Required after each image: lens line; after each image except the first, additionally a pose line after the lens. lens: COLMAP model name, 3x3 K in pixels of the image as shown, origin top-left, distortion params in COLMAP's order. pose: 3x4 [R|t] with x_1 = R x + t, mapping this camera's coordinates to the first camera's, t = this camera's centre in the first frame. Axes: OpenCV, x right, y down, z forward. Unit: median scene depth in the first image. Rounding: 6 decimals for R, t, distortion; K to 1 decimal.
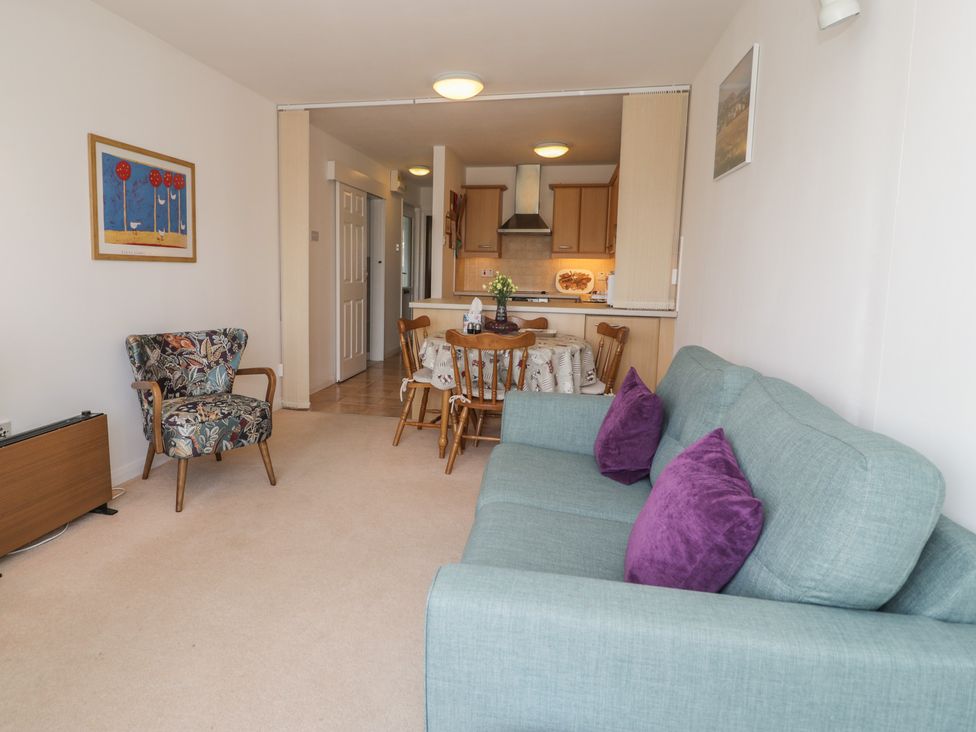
lens RADIAL K [[545.4, 0, 488.0], [0, 545.4, 366.0], [0, 0, 1]] dist [-0.025110, -0.000634]
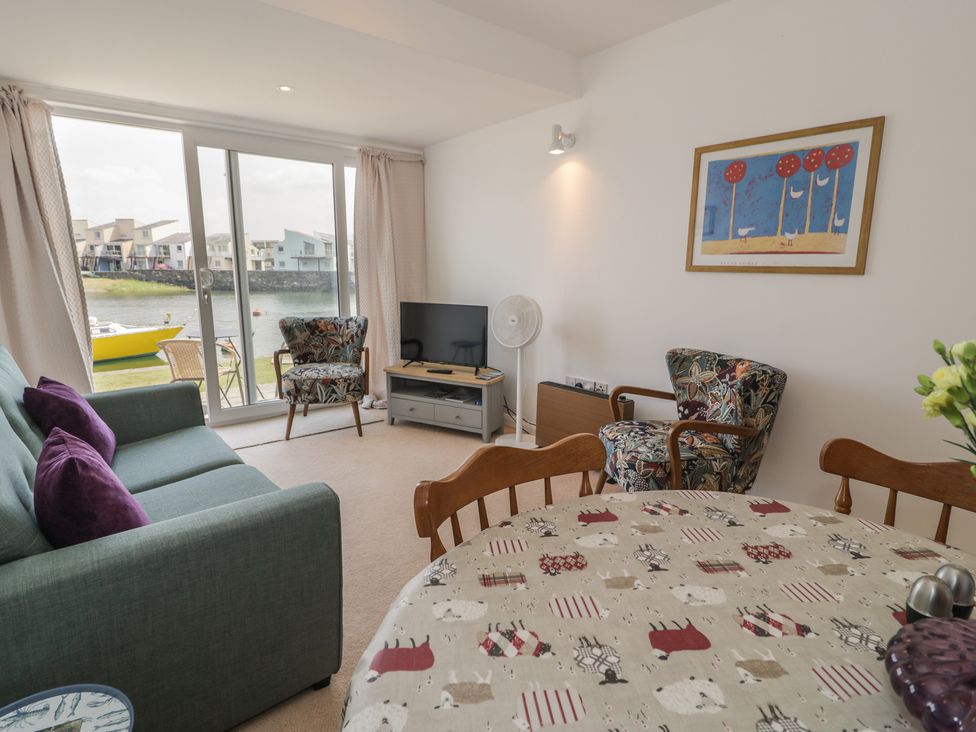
lens RADIAL K [[514.5, 0, 488.0], [0, 514.5, 366.0], [0, 0, 1]] dist [0.001898, -0.013427]
pose [[-0.682885, 0.092054, -0.724703, 0.247379], [-0.164768, 0.947058, 0.275559, -0.214027], [0.711702, 0.307583, -0.631564, 1.284331]]
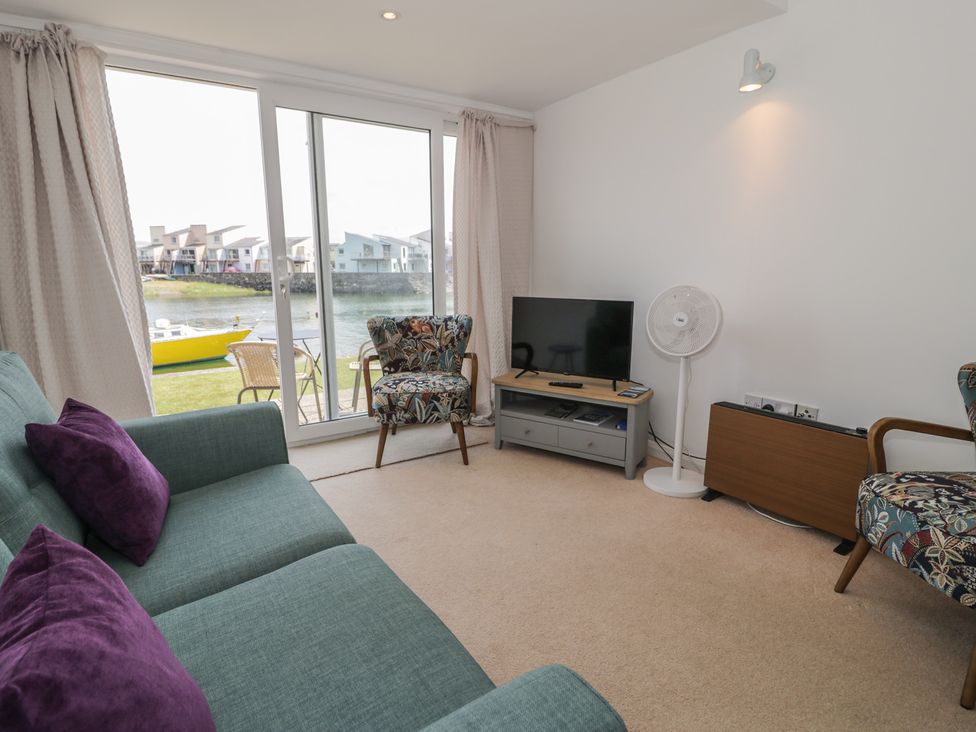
lens RADIAL K [[514.5, 0, 488.0], [0, 514.5, 366.0], [0, 0, 1]] dist [0.001898, -0.013427]
pose [[-0.753493, 0.084383, -0.652018, 0.173011], [-0.144965, 0.945997, 0.289956, -0.134709], [0.641275, 0.313000, -0.700570, 0.996355]]
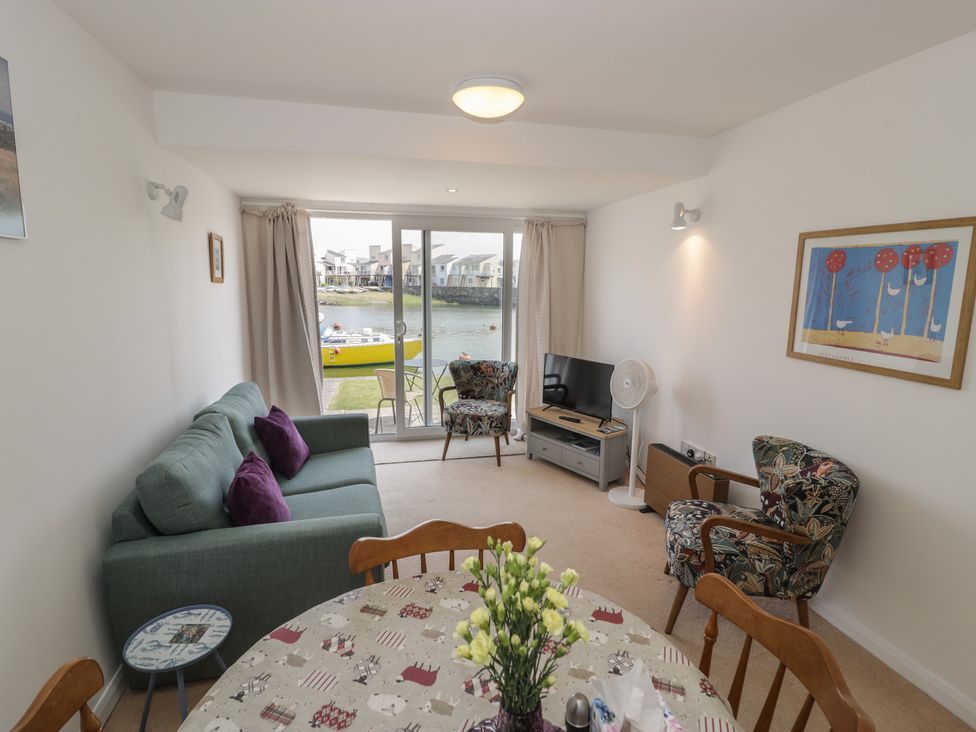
lens RADIAL K [[507.1, 0, 487.7], [0, 507.1, 367.7], [0, 0, 1]] dist [0.002778, -0.014145]
pose [[-0.931238, 0.010771, -0.364252, 0.125796], [-0.112271, 0.942462, 0.314899, -0.376836], [0.346685, 0.334140, -0.876447, 1.495289]]
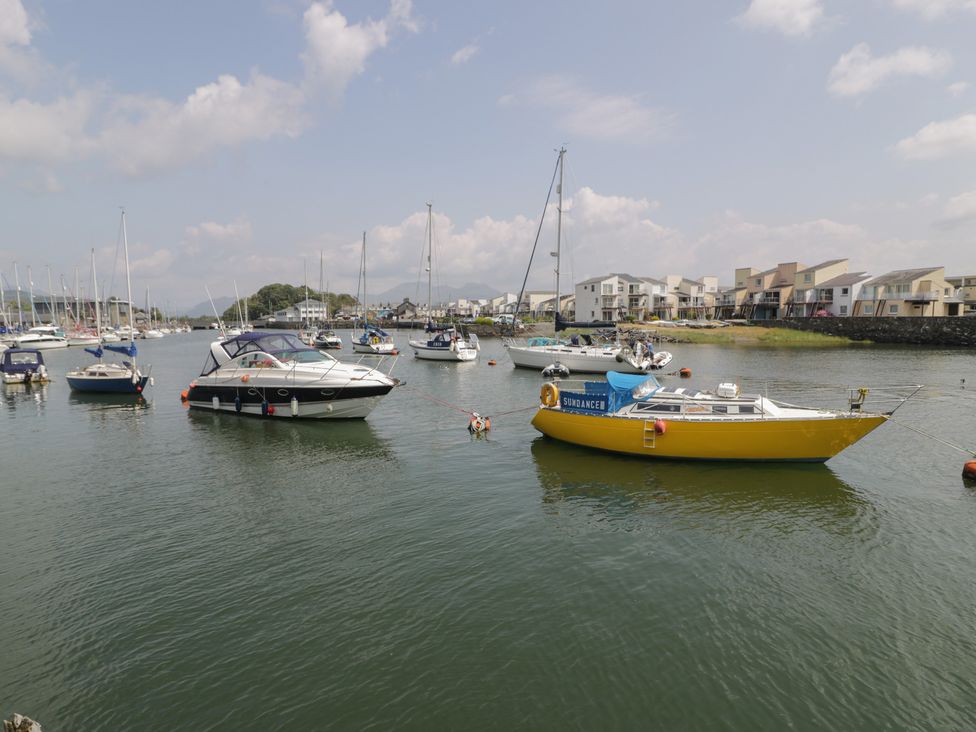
lens RADIAL K [[538.4, 0, 492.4], [0, 538.4, 365.1], [0, 0, 1]] dist [-0.000478, -0.016947]
pose [[-0.962082, -0.052014, 0.267756, -0.485100], [0.021750, 0.963894, 0.265398, 0.654396], [-0.271893, 0.261158, -0.926213, -2.784445]]
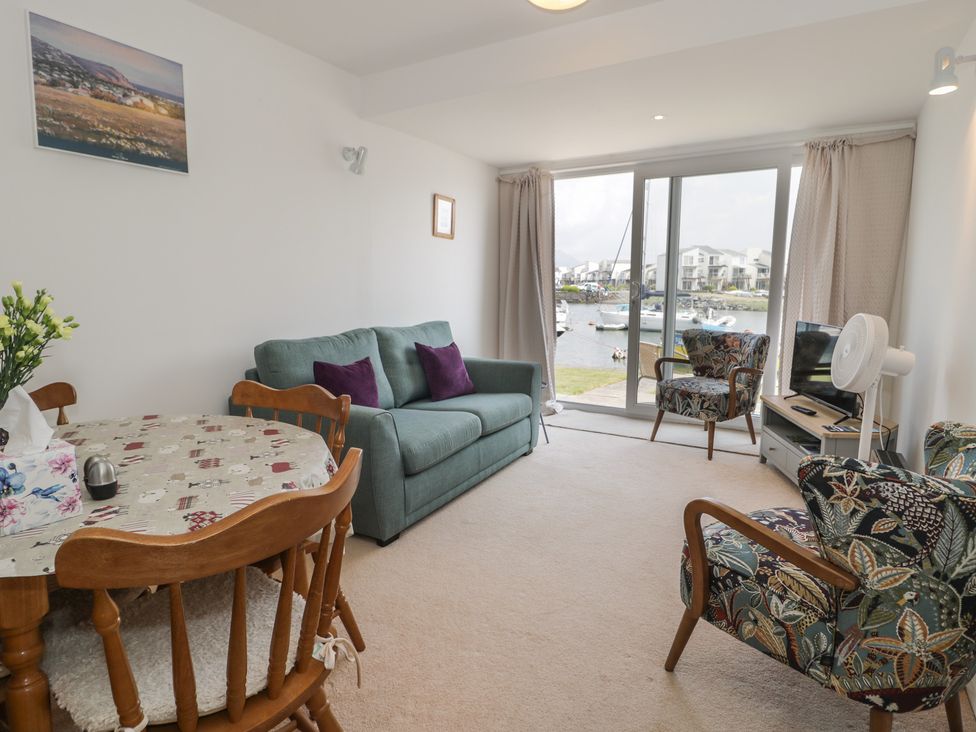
lens RADIAL K [[538.4, 0, 492.4], [0, 538.4, 365.1], [0, 0, 1]] dist [-0.000478, -0.016947]
pose [[-0.920223, -0.099112, 0.378638, -0.417696], [0.031108, 0.945825, 0.323183, -0.266517], [-0.390156, 0.309179, -0.867287, 1.504168]]
